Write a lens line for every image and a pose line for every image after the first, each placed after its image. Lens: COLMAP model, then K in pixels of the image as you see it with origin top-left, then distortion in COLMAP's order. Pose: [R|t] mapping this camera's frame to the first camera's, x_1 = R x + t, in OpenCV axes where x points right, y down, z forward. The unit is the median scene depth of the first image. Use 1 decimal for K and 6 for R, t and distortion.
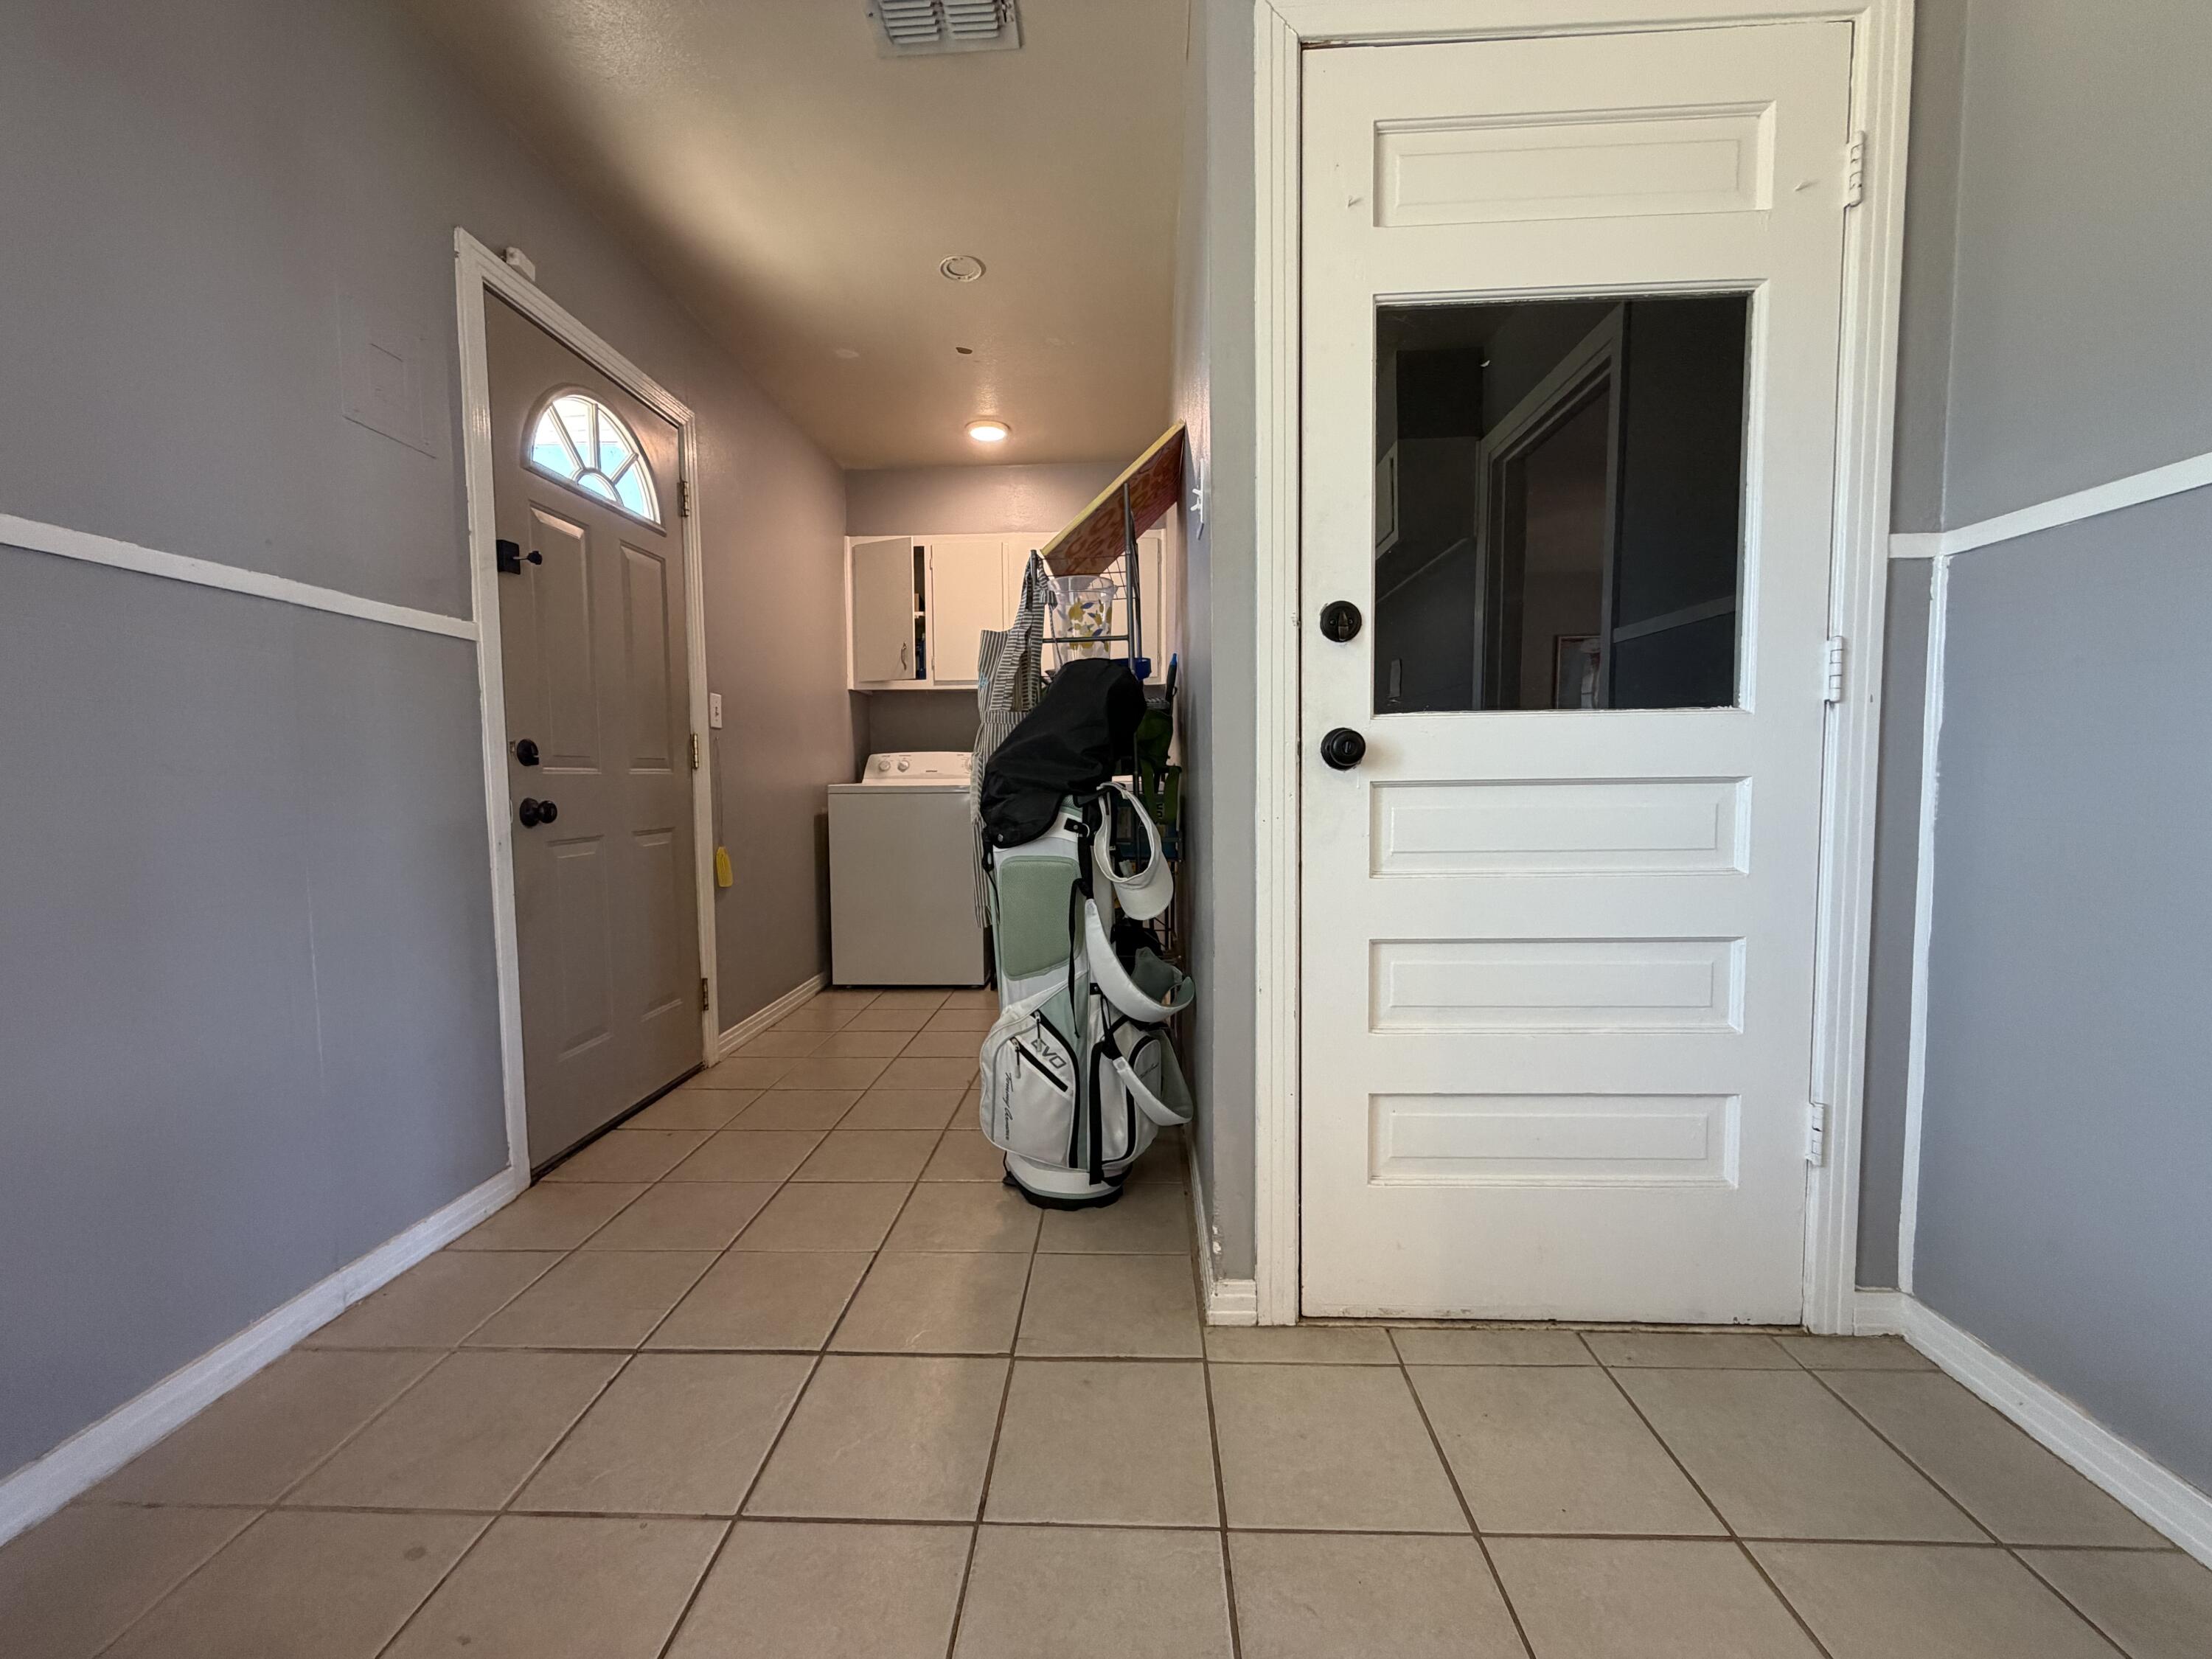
lens RADIAL K [[877.5, 0, 1105.0], [0, 877.5, 828.3], [0, 0, 1]] dist [-0.000929, -0.000393]
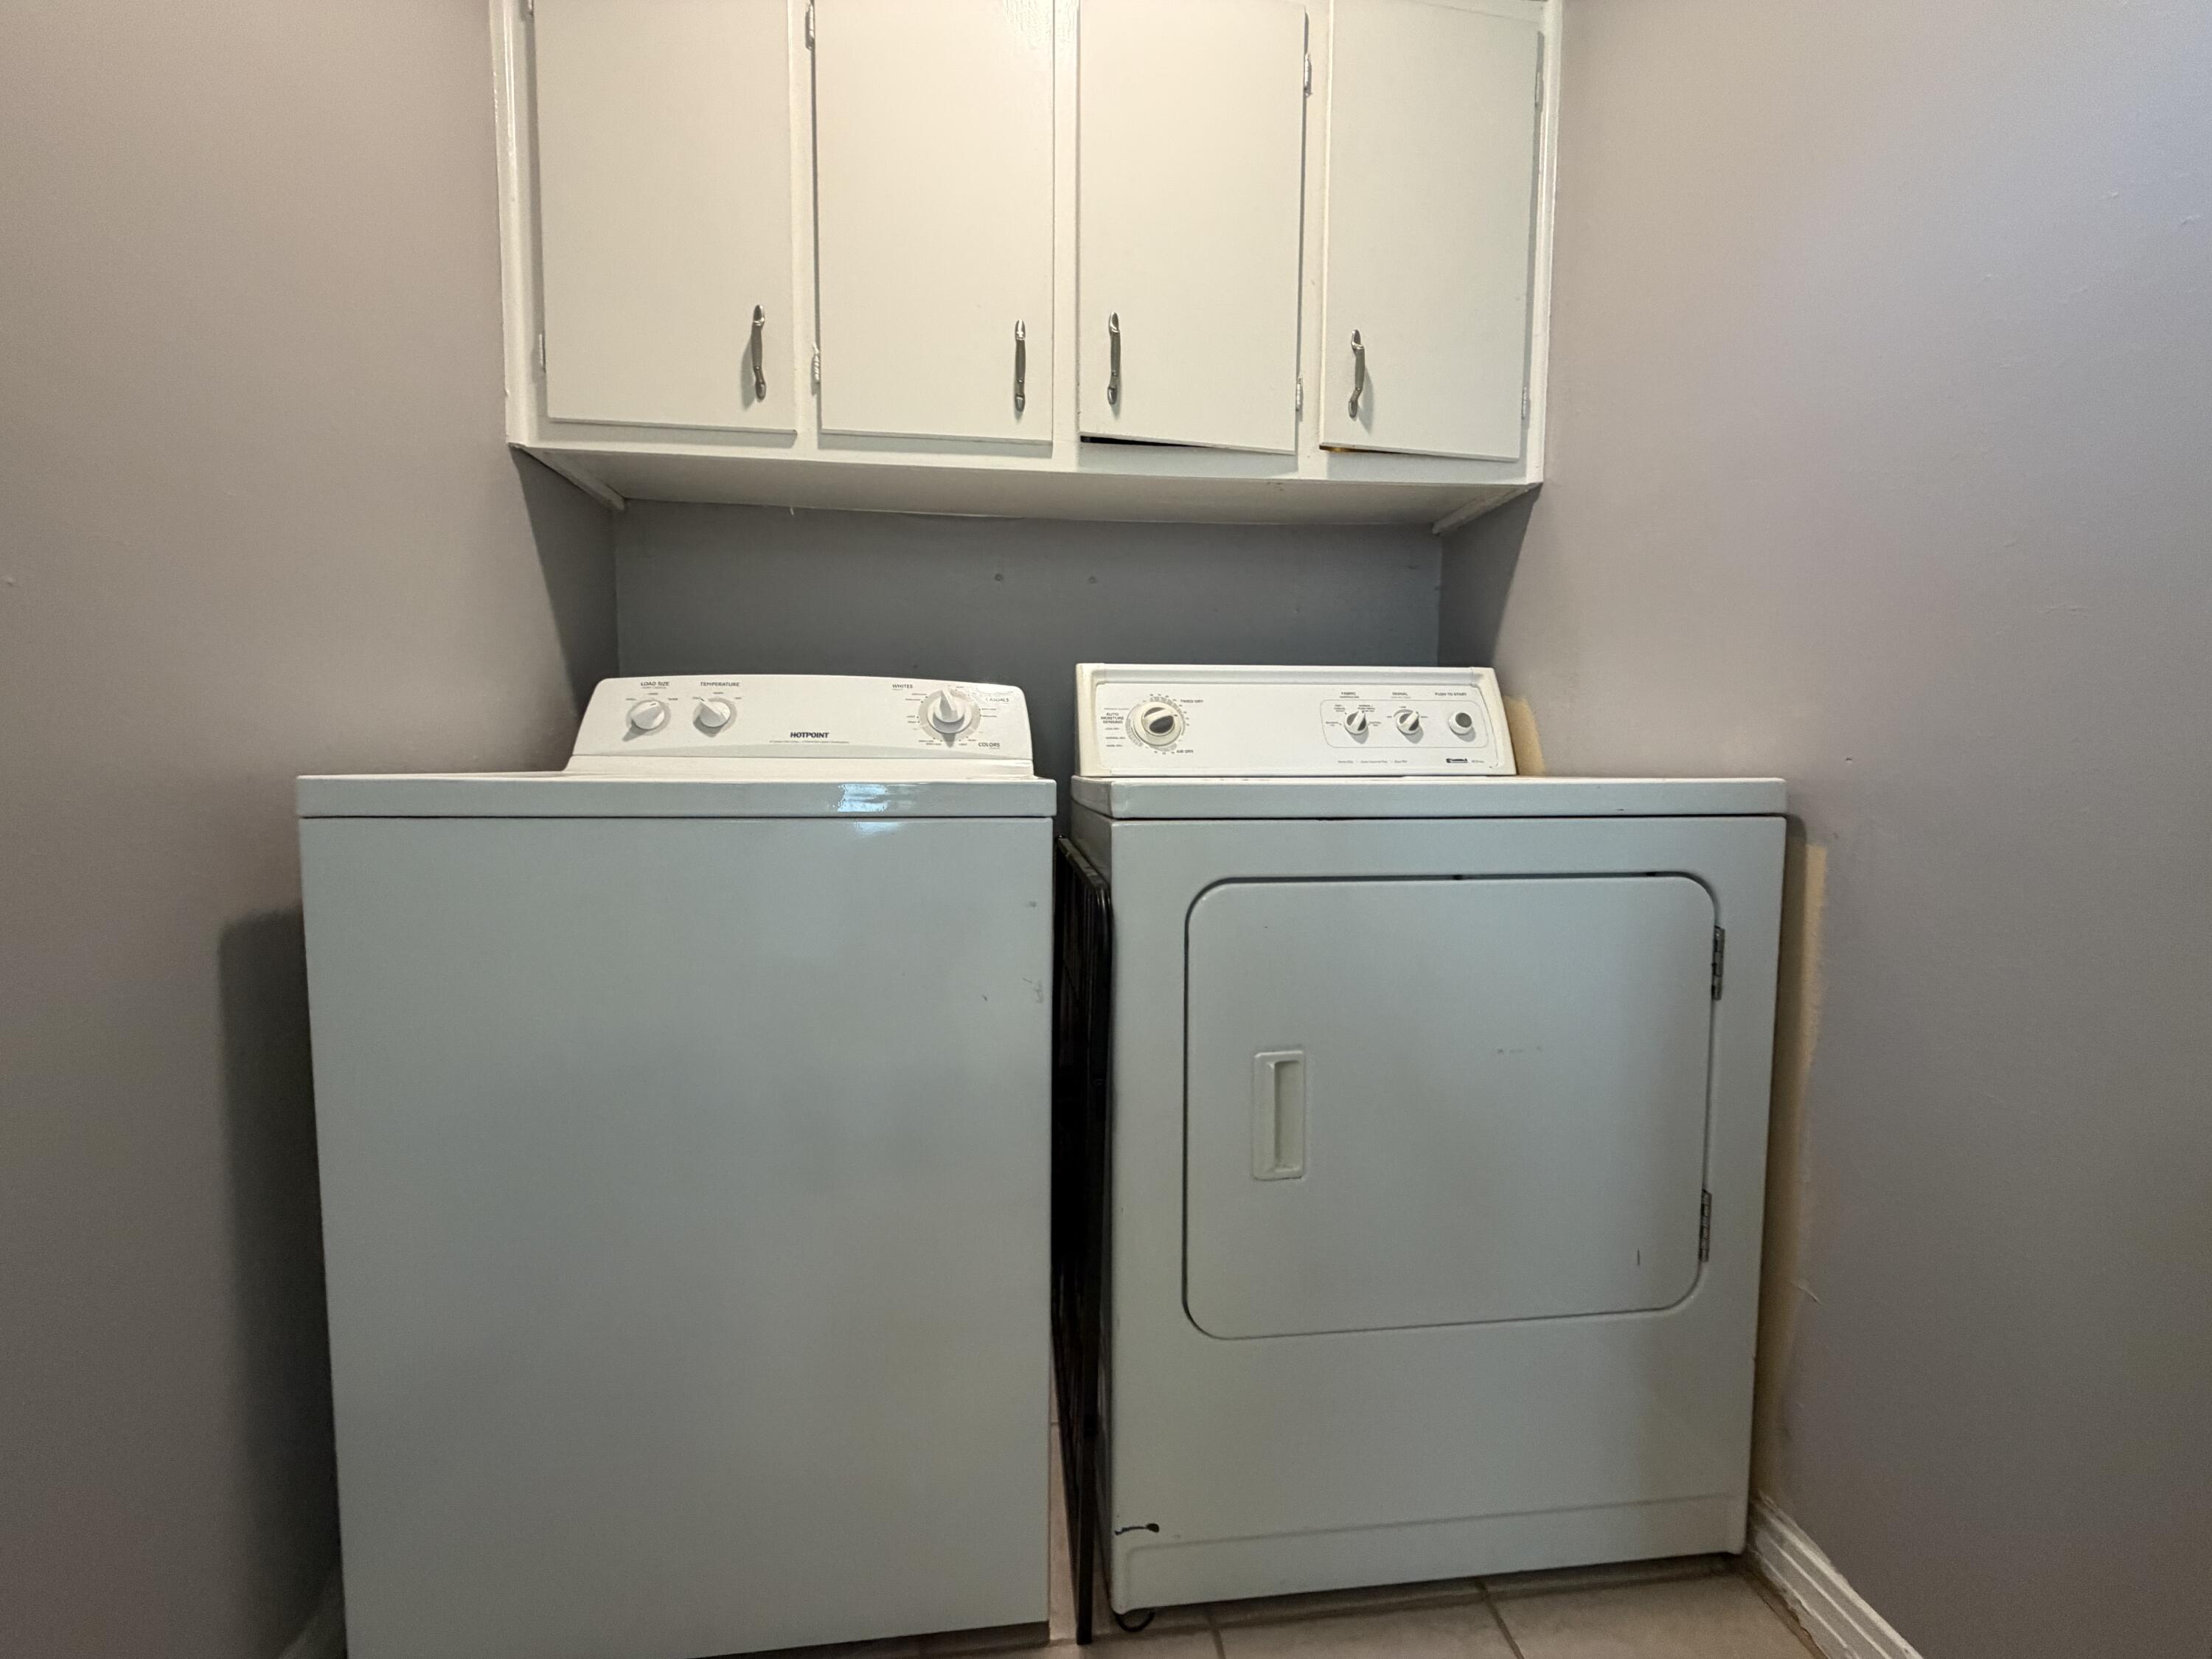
lens RADIAL K [[877.5, 0, 1106.7], [0, 877.5, 824.4], [0, 0, 1]] dist [-0.000929, -0.000393]
pose [[0.987353, 0.007411, 0.158361, -0.142809], [-0.008416, 0.999948, 0.005676, -0.036642], [-0.158311, -0.006937, 0.987365, 0.677509]]
